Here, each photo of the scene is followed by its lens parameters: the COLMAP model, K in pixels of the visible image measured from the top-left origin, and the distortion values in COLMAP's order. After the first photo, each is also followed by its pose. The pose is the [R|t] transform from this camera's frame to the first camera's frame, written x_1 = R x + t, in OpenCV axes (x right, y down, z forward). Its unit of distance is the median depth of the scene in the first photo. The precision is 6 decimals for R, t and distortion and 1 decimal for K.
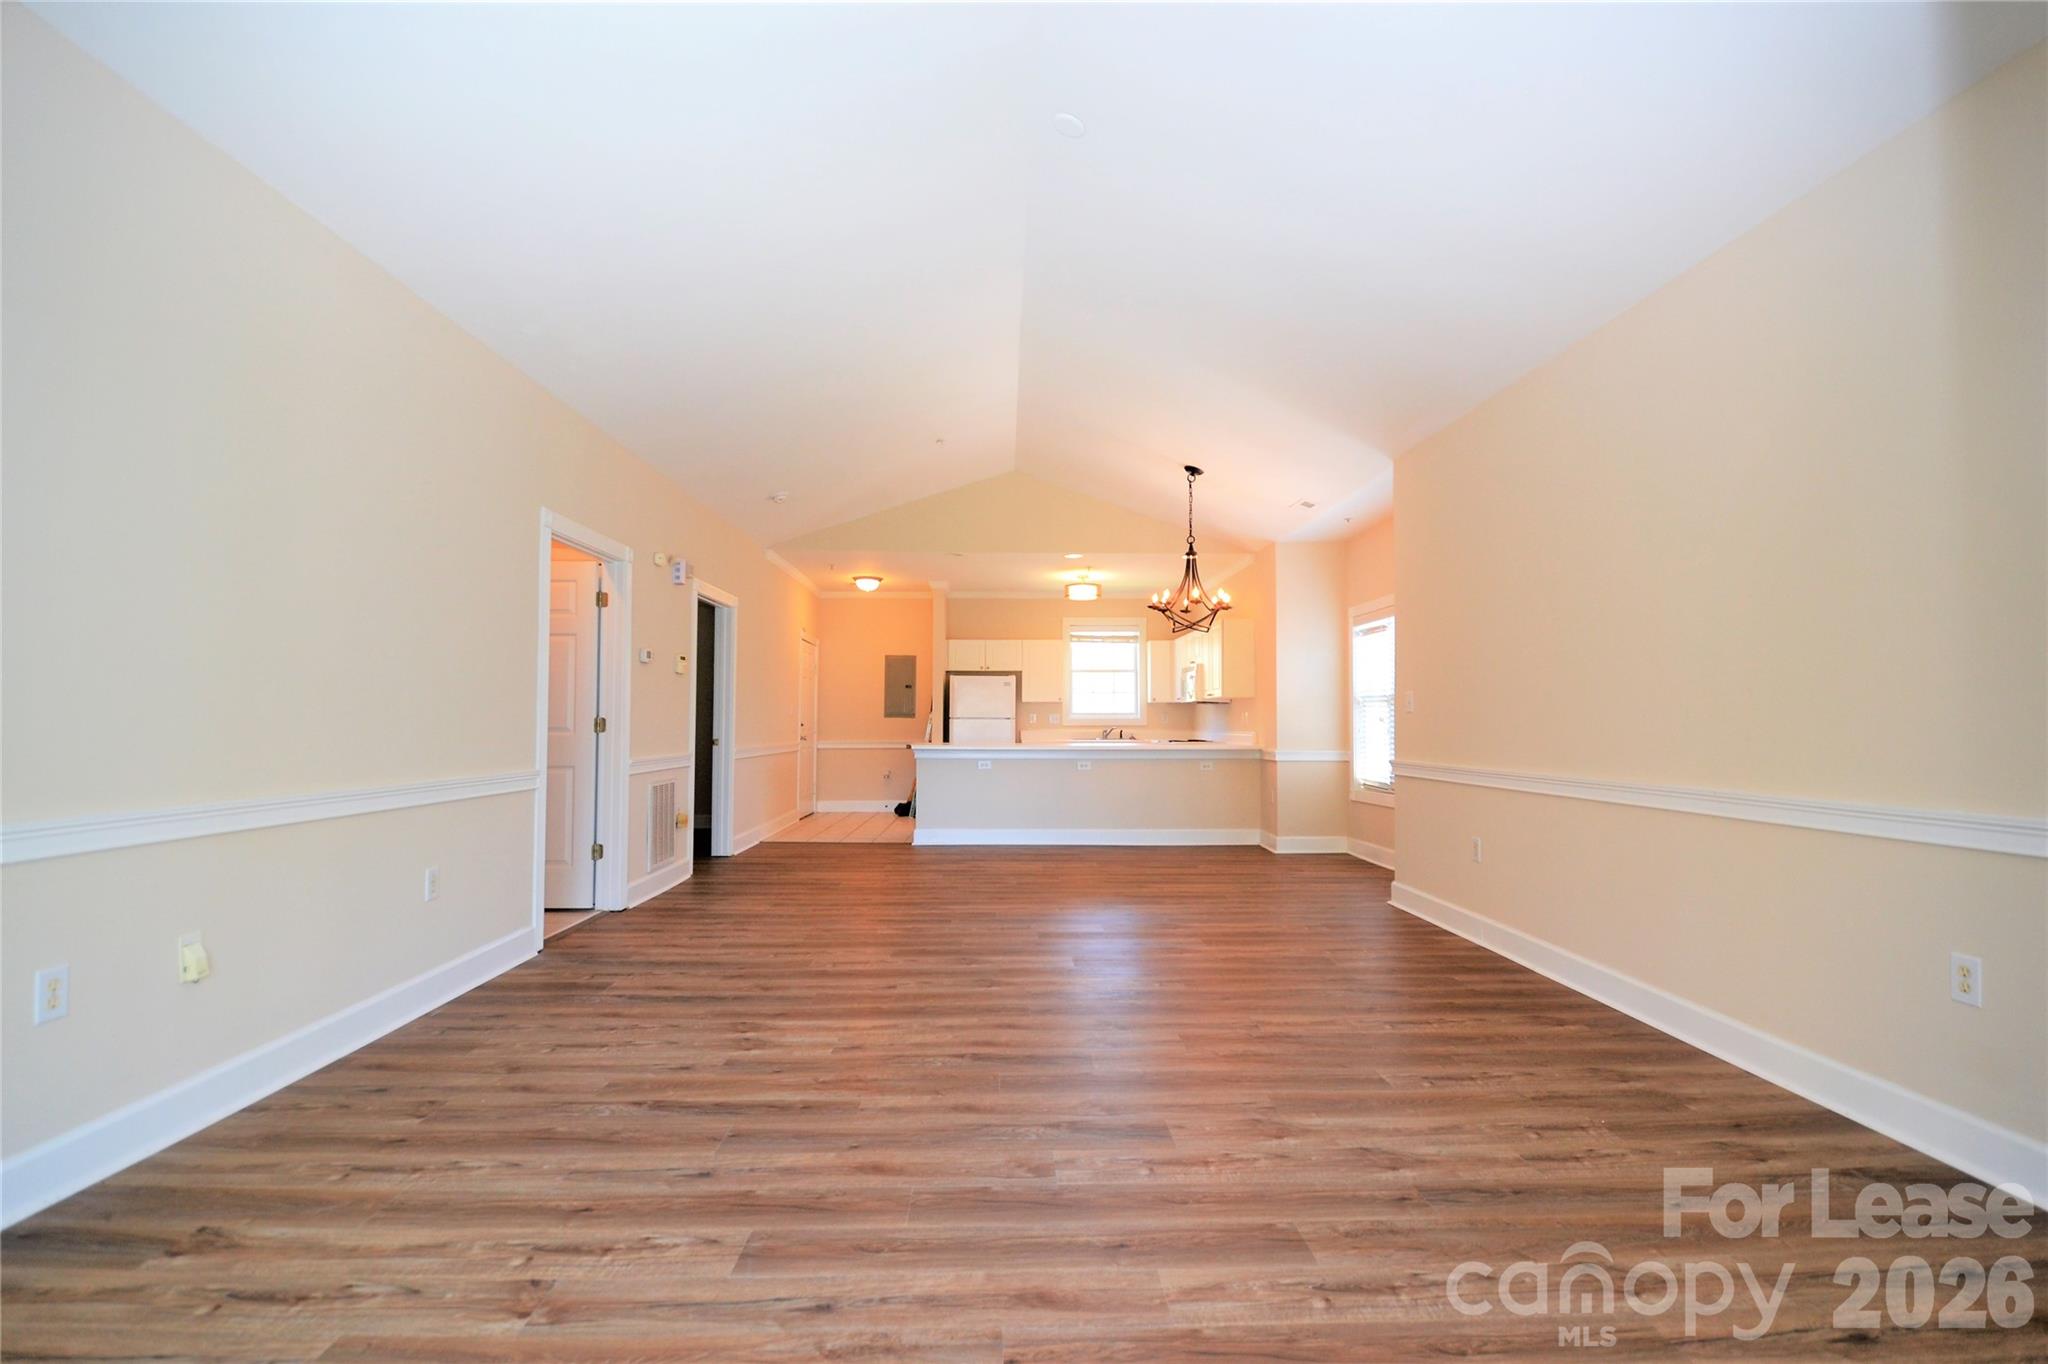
lens RADIAL K [[863.0, 0, 1024.0], [0, 863.0, 682.0], [0, 0, 1]] dist [-0.000464, -0.000134]
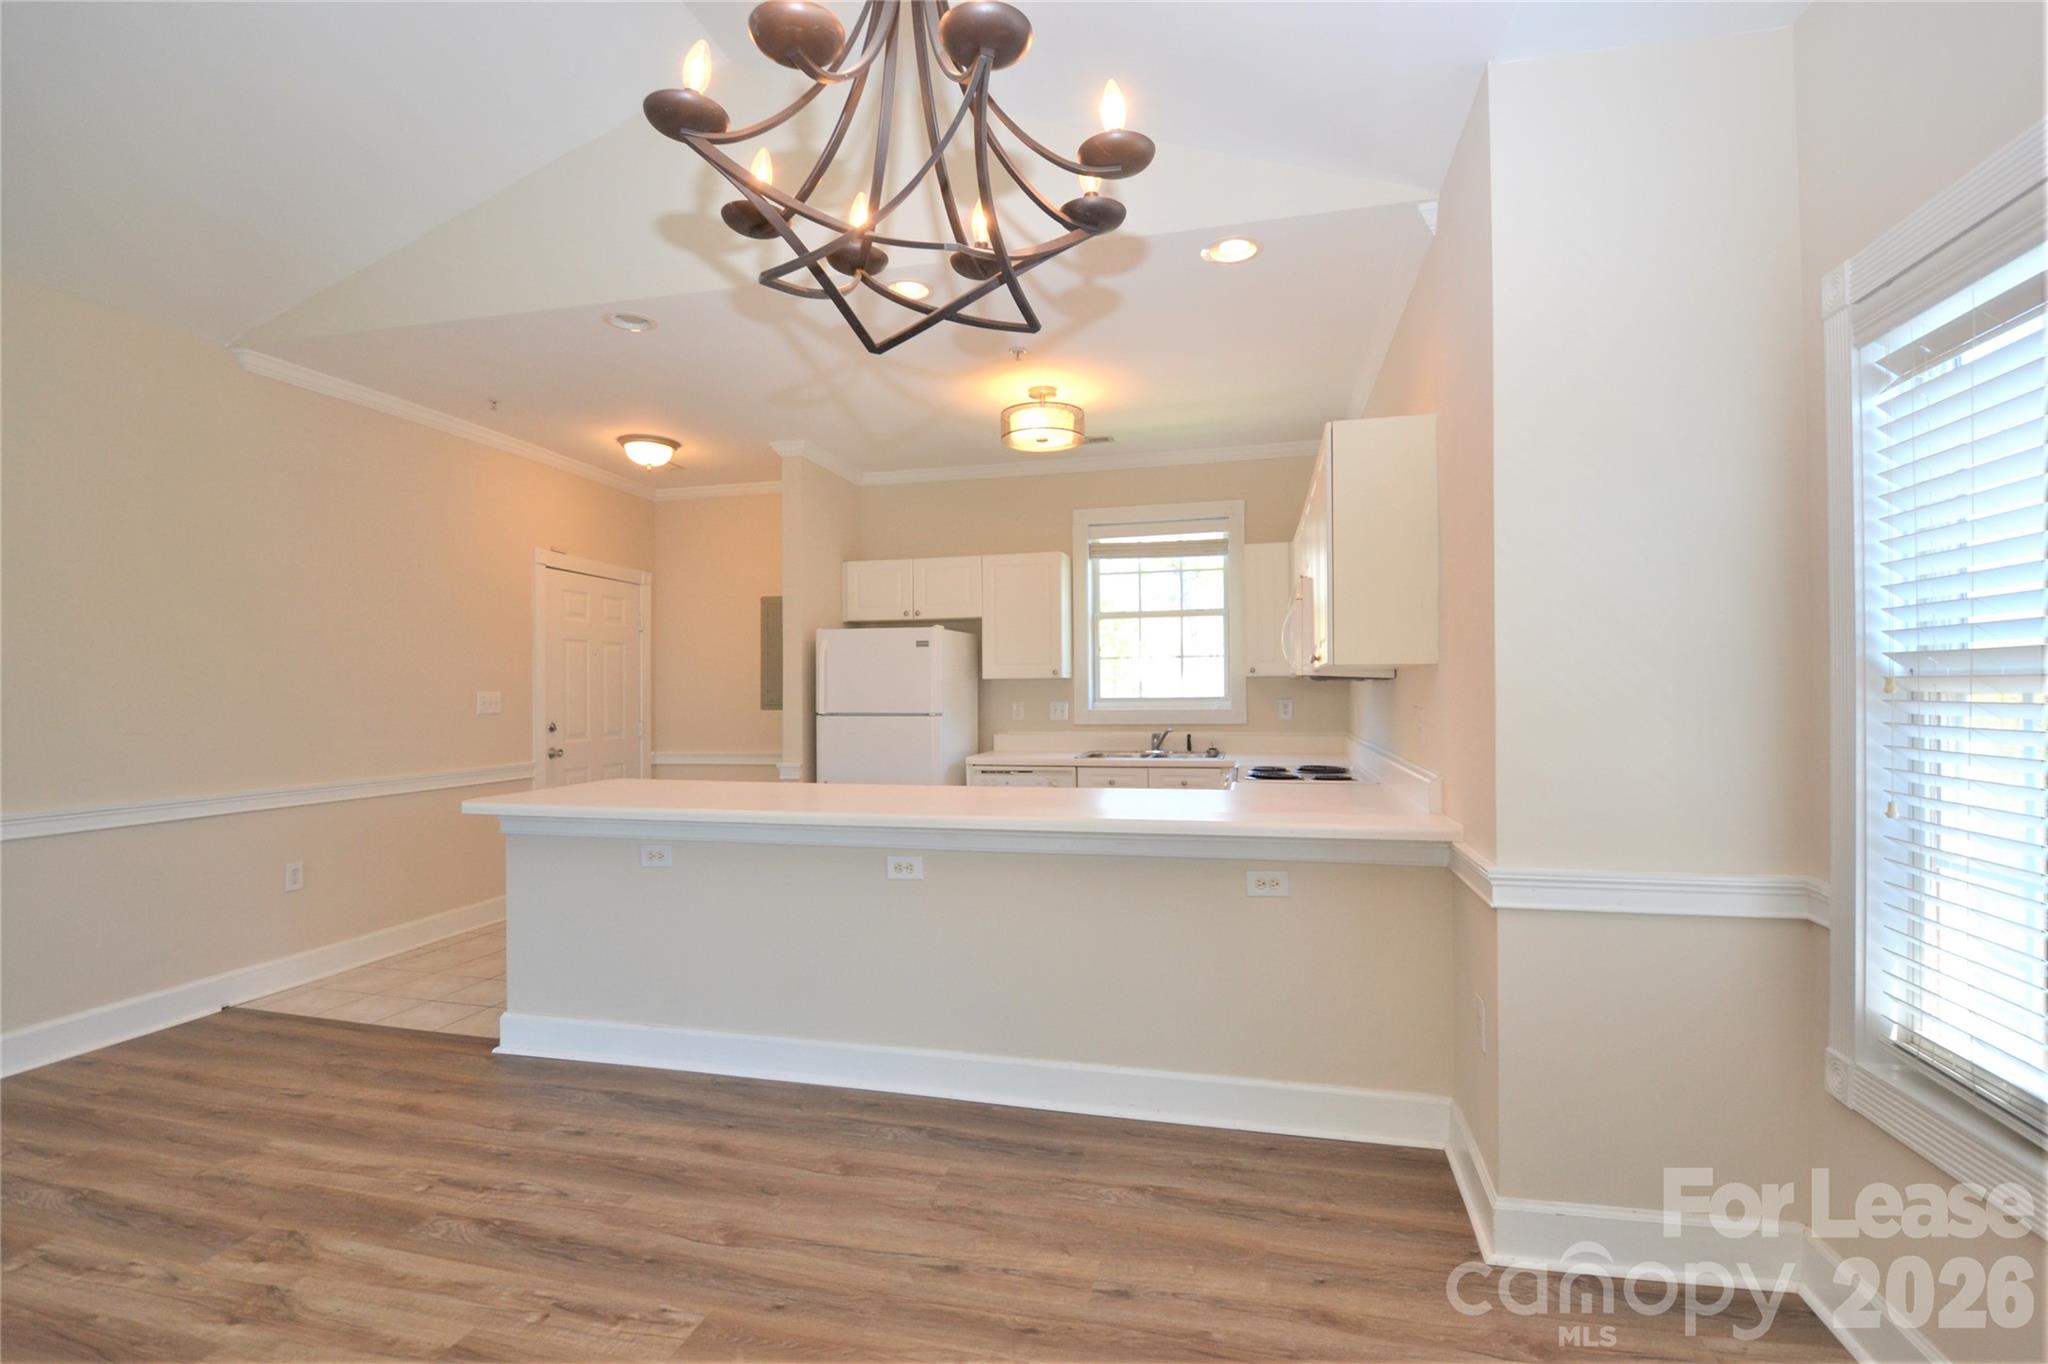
lens RADIAL K [[863.0, 0, 1024.0], [0, 863.0, 682.0], [0, 0, 1]] dist [-0.000464, -0.000134]
pose [[0.951612, -0.006026, -0.307242, 0.177073], [0.015820, 0.999443, 0.029394, 0.010750], [0.306893, -0.032832, 0.951177, 0.524180]]
